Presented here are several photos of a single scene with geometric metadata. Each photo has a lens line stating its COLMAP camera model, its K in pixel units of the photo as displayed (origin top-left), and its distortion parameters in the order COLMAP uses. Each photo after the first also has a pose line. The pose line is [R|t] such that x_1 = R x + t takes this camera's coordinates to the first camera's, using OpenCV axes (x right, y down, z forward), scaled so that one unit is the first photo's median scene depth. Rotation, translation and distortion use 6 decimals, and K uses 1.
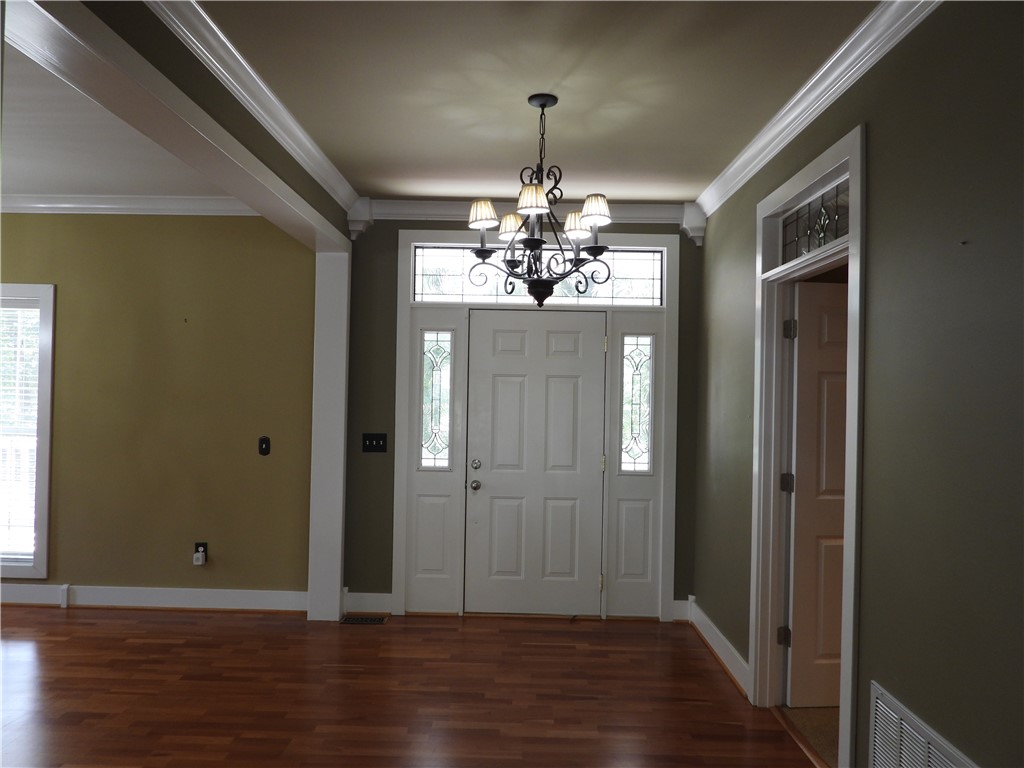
lens RADIAL K [[735.7, 0, 512.8], [0, 735.7, 385.5], [0, 0, 1]] dist [-0.021581, 0.012438]
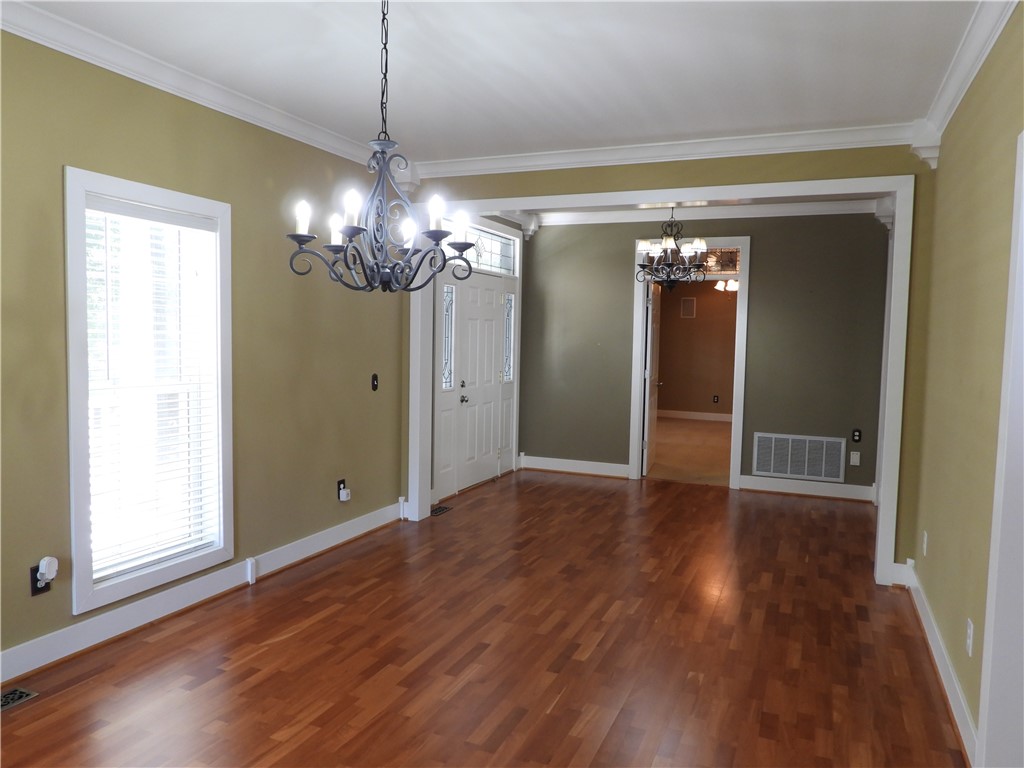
lens RADIAL K [[735.7, 0, 515.4], [0, 735.7, 383.7], [0, 0, 1]] dist [-0.021581, 0.012438]
pose [[0.377717, -0.075271, 0.922857, -1.310058], [-0.021578, 0.995704, 0.090045, -0.019750], [-0.925670, -0.053925, 0.374470, 0.400970]]
